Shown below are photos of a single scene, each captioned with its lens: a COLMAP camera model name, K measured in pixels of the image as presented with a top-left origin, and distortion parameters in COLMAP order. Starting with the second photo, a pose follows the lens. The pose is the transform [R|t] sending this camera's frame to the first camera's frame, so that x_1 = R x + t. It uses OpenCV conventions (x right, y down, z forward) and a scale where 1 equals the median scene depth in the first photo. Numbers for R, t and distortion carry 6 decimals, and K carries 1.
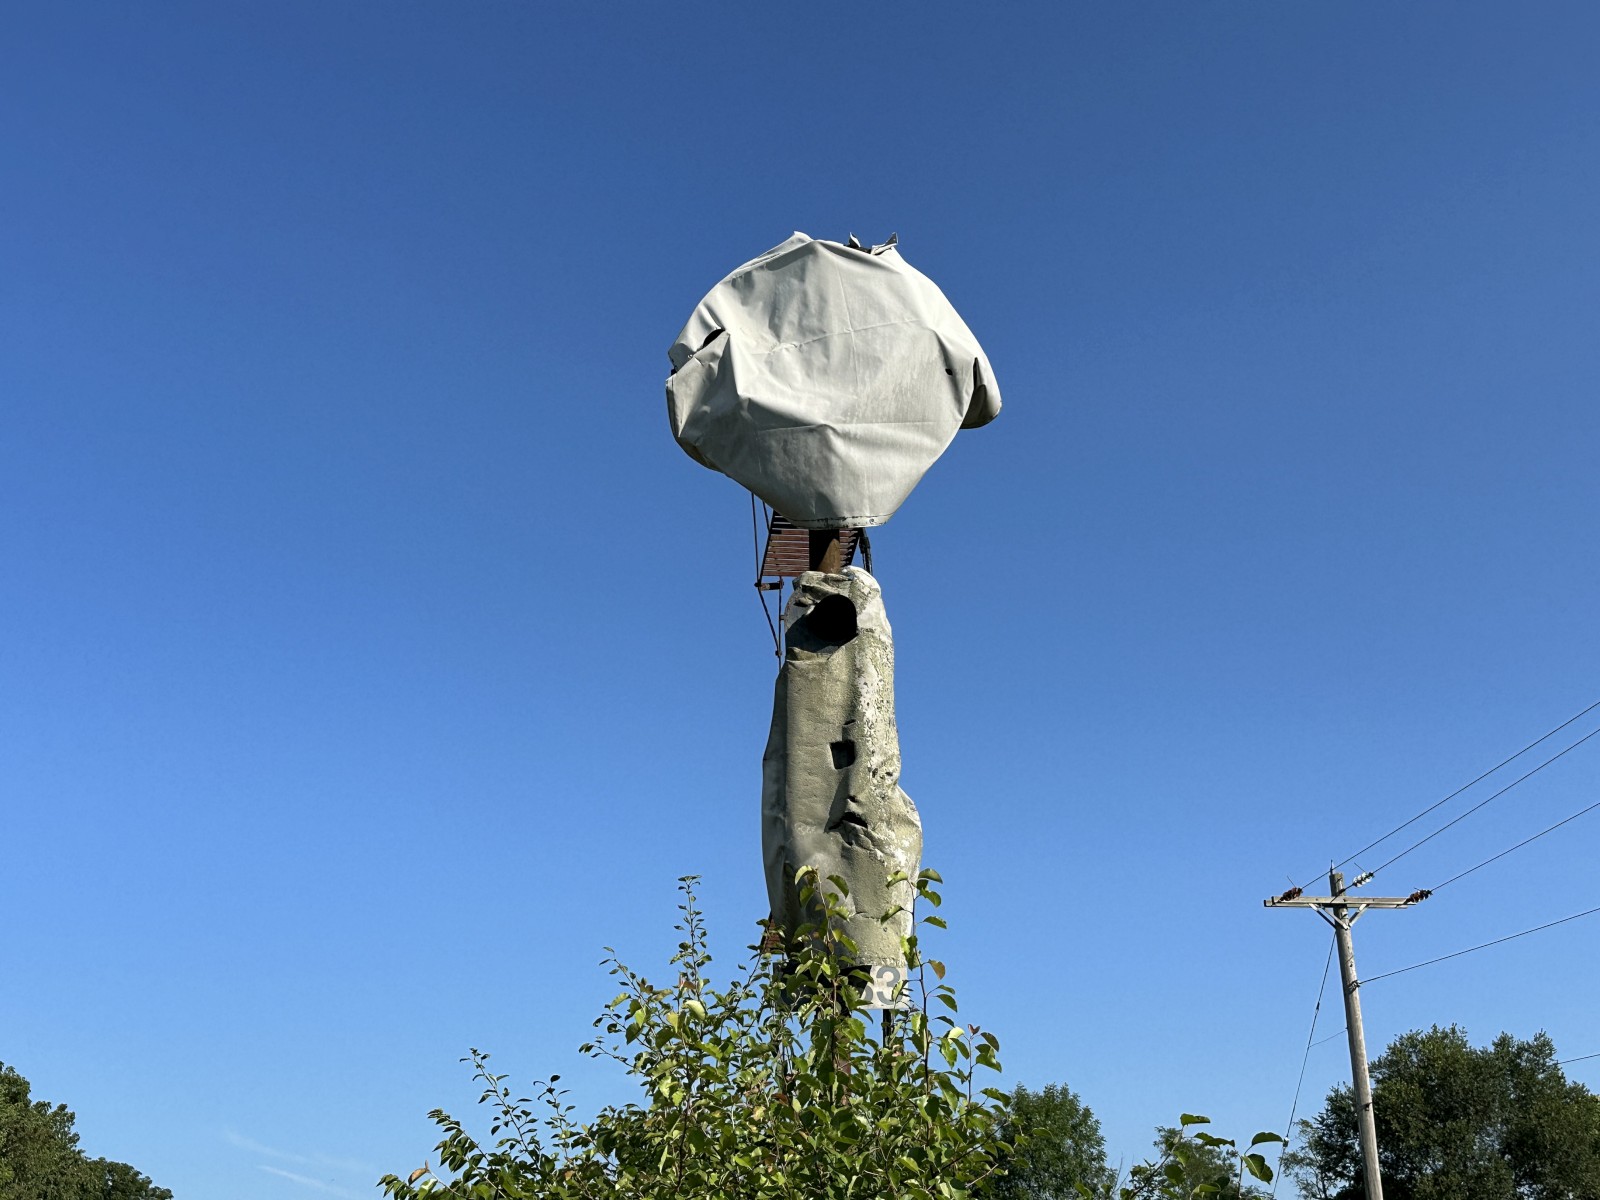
lens RADIAL K [[1997.0, 0, 763.0], [0, 1997.0, 597.5], [0, 0, 1]] dist [0.214789, -0.479807]
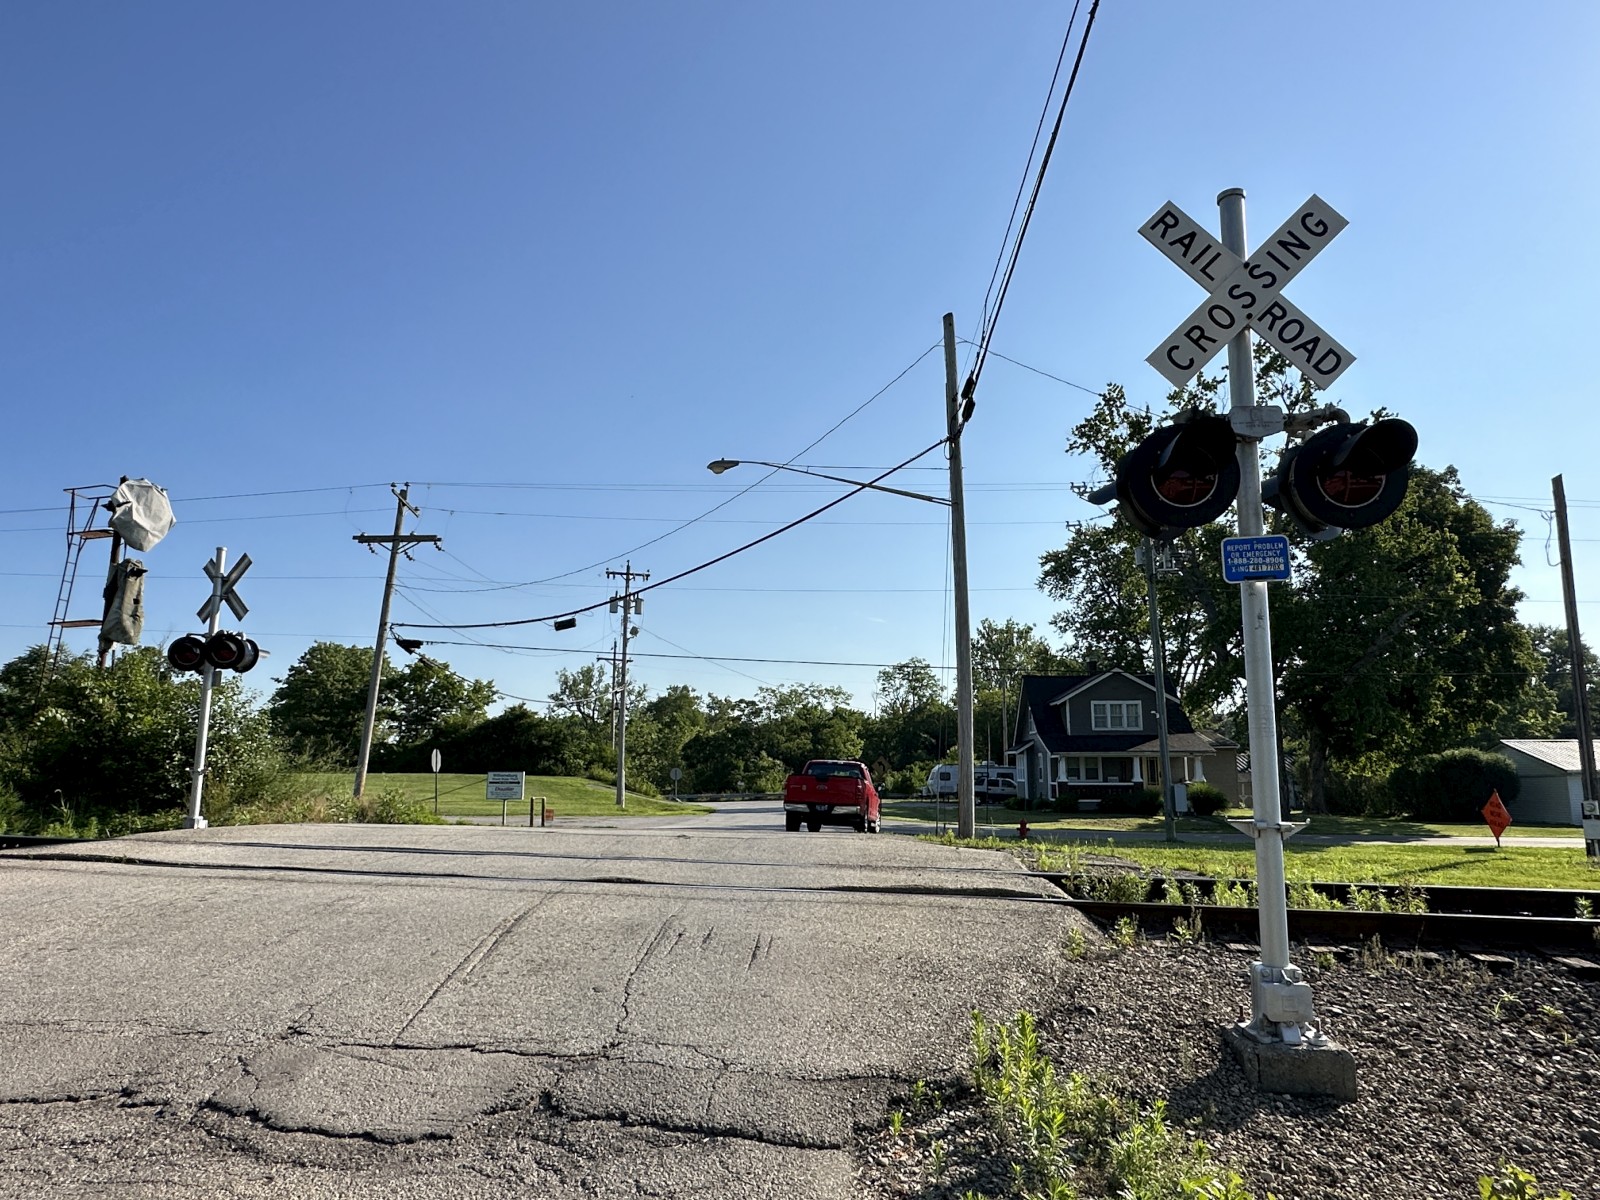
lens RADIAL K [[959.1, 0, 799.9], [0, 959.1, 612.8], [0, 0, 1]] dist [-0.005318, 0.000304]
pose [[0.226943, 0.171498, 0.958689, -1.754472], [-0.381661, 0.921298, -0.074462, -0.326898], [-0.896009, -0.348995, 0.274536, -1.052624]]
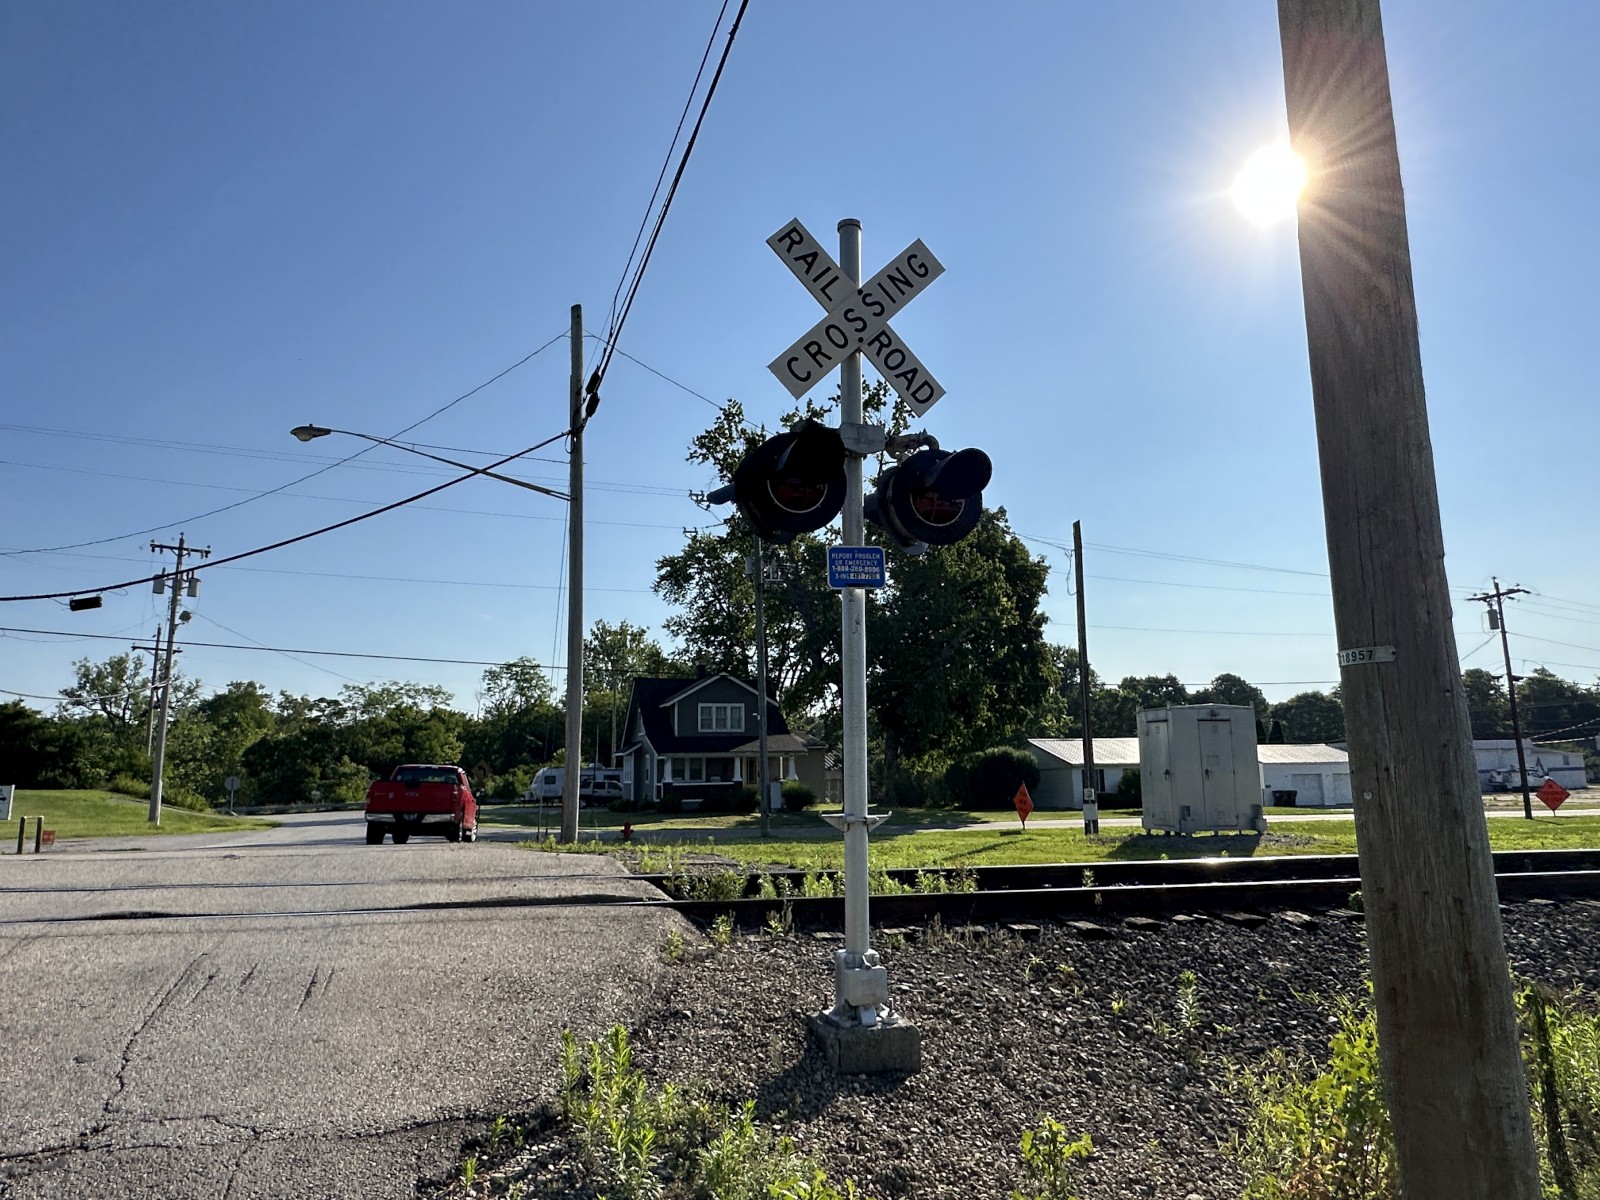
lens RADIAL K [[962.5, 0, 800.0], [0, 962.5, 600.0], [0, 0, 1]] dist [-0.004076, 0.000311]
pose [[-0.168102, 0.187074, 0.967856, -1.729556], [-0.364025, 0.900650, -0.237309, -0.326491], [-0.916094, -0.392216, -0.083301, -1.052949]]
